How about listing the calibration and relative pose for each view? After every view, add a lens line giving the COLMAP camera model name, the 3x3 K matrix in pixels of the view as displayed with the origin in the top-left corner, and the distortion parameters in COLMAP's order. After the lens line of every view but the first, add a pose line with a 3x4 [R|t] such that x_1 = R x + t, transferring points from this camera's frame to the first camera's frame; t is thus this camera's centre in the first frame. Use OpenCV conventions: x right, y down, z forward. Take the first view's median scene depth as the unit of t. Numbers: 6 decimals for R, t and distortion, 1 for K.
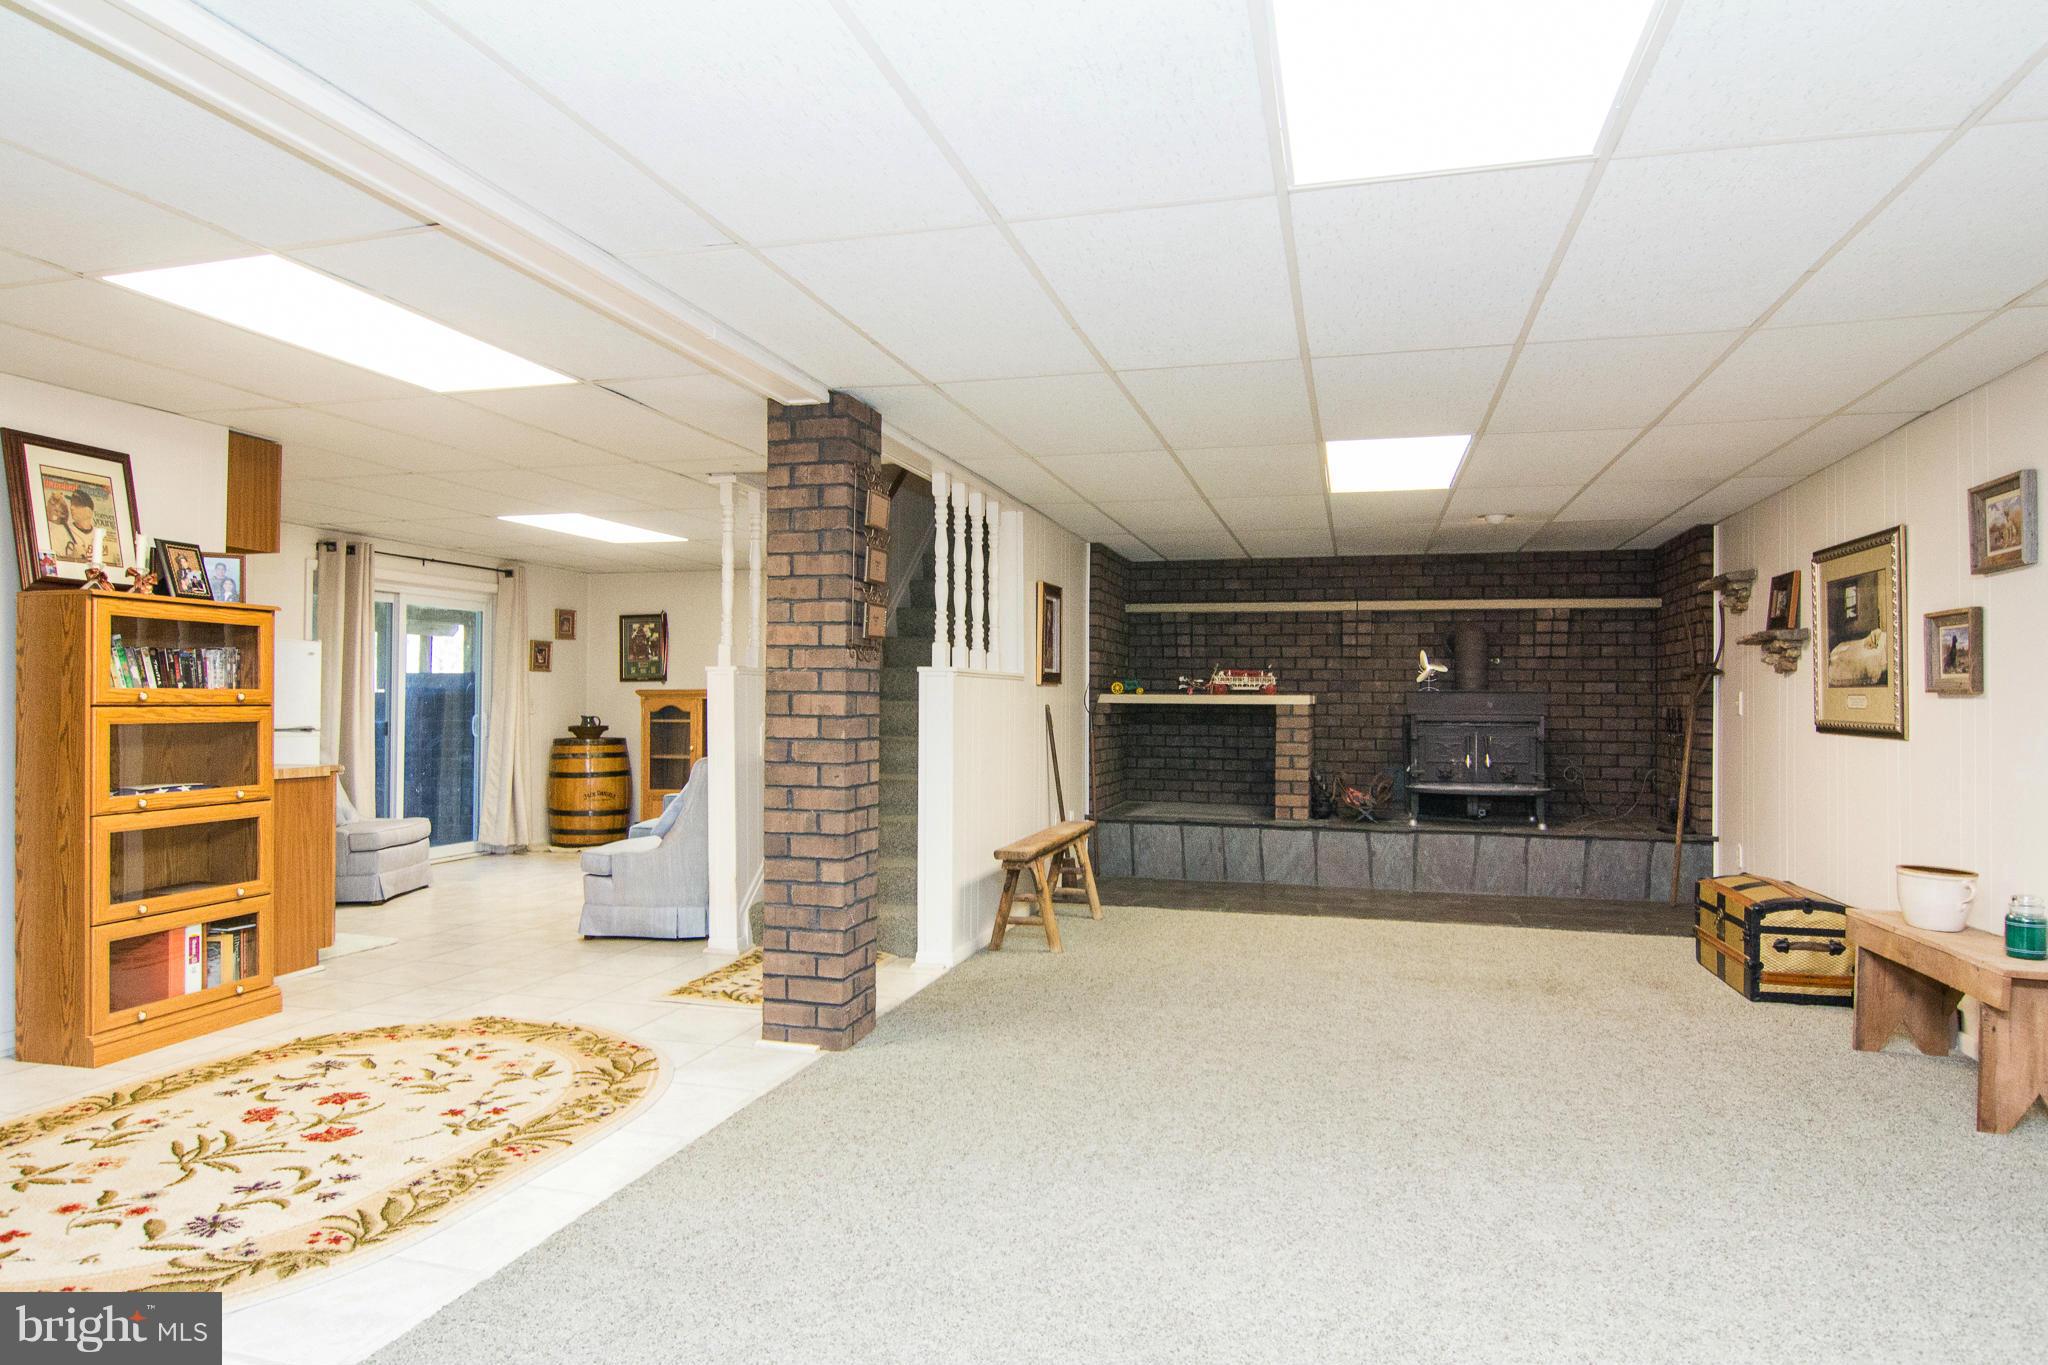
lens RADIAL K [[1176.1, 0, 1050.2], [0, 1176.1, 685.4], [0, 0, 1]] dist [0.001021, -0.000231]
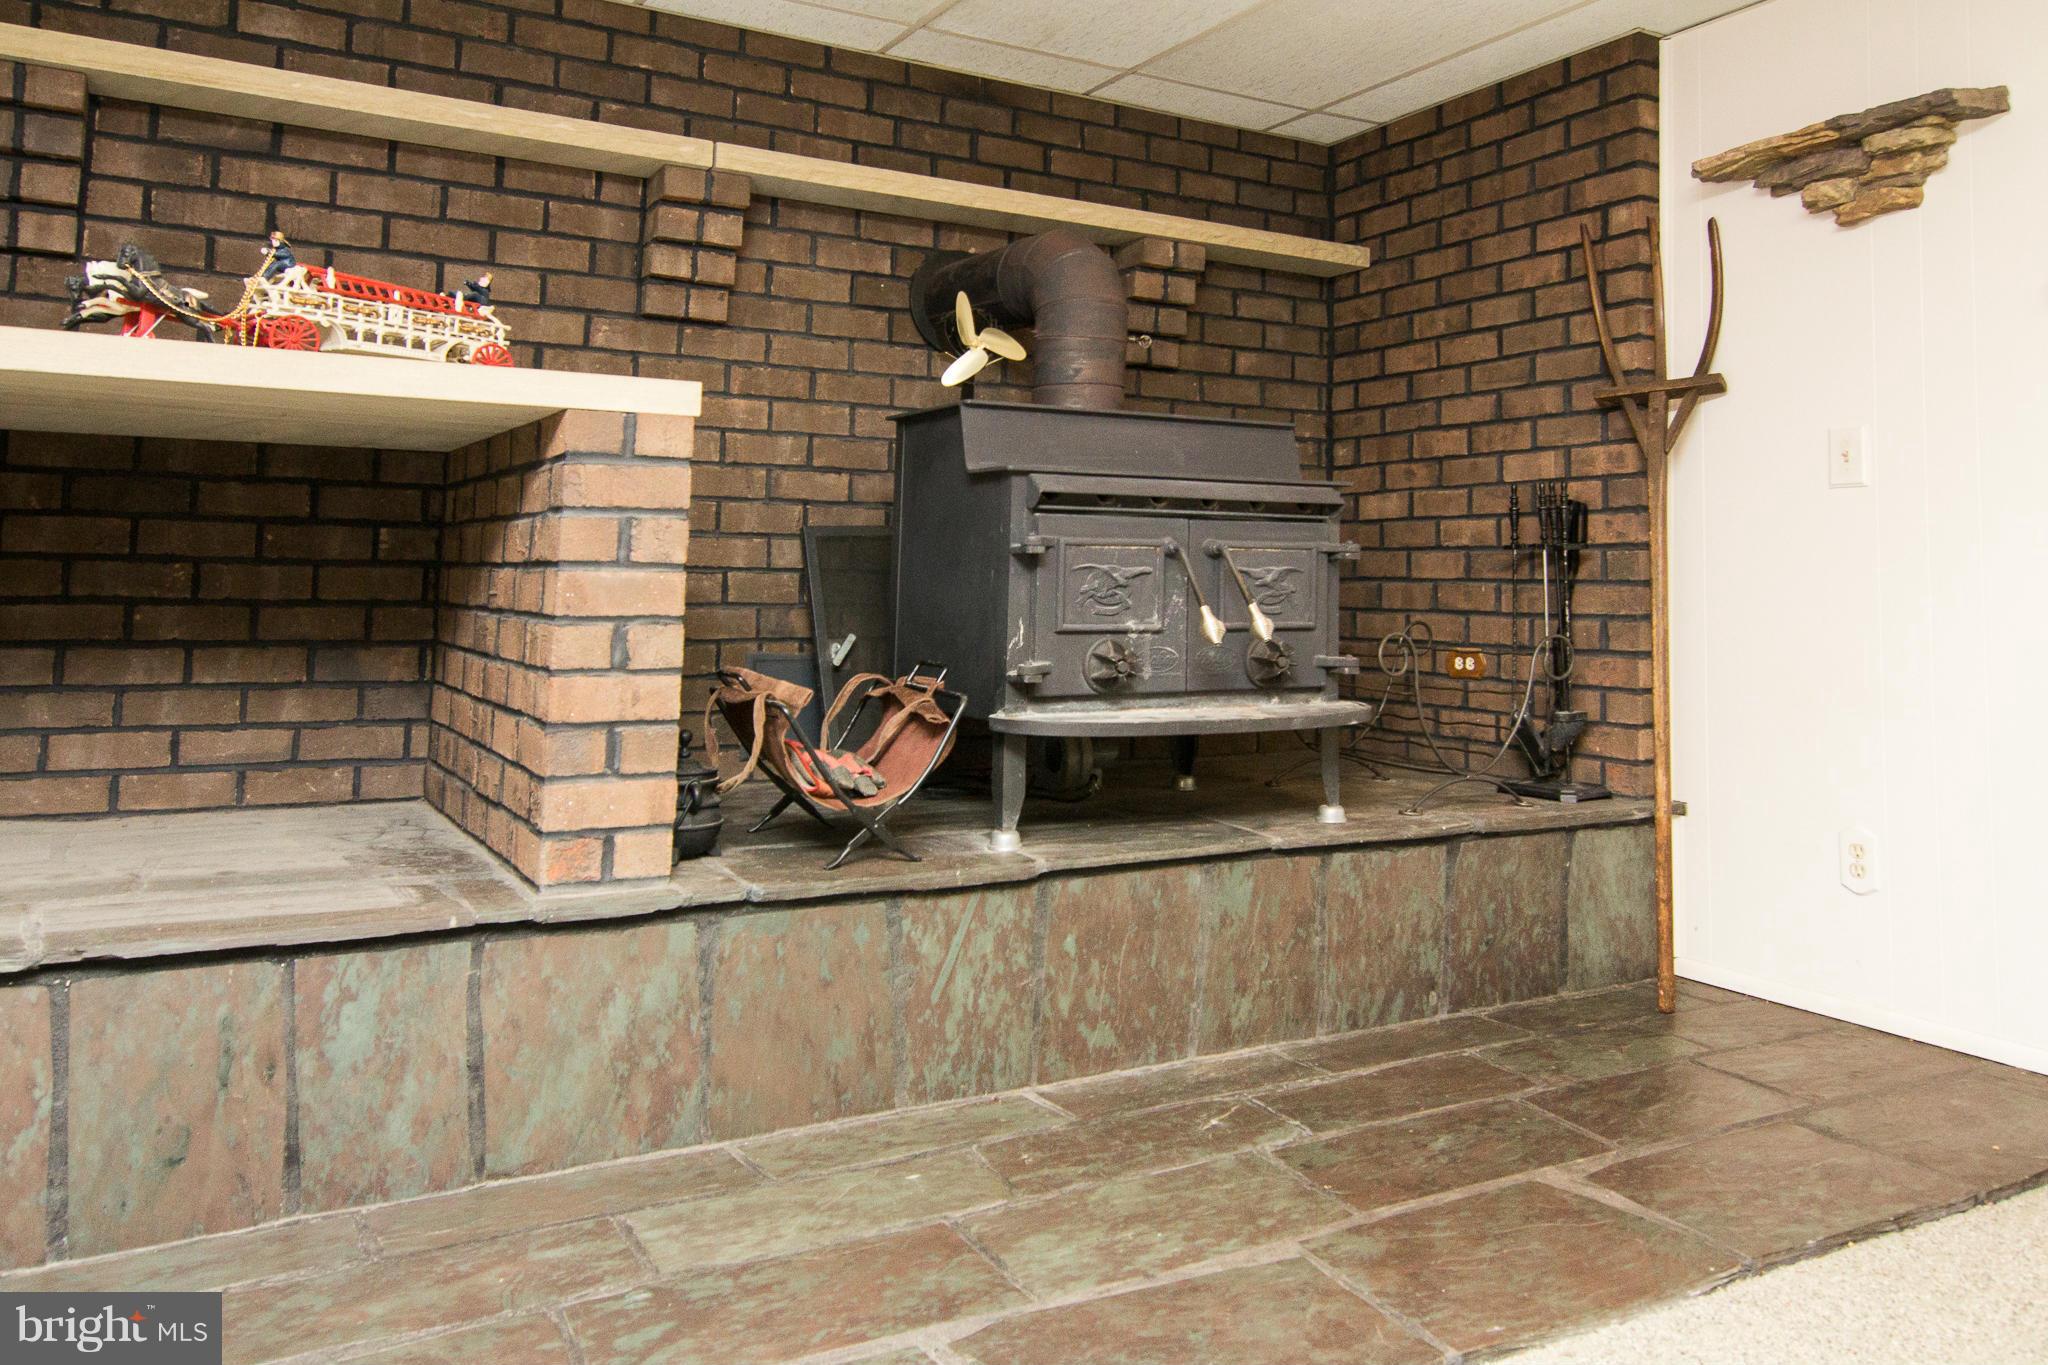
lens RADIAL K [[1478.1, 0, 1027.4], [0, 1478.1, 445.2], [0, 0, 1]] dist [0.013581, 0.000335]
pose [[0.700901, 0.068558, 0.709956, 0.041718], [-0.018793, 0.996799, -0.077705, 0.045876], [-0.713011, 0.041121, 0.699946, 0.719797]]
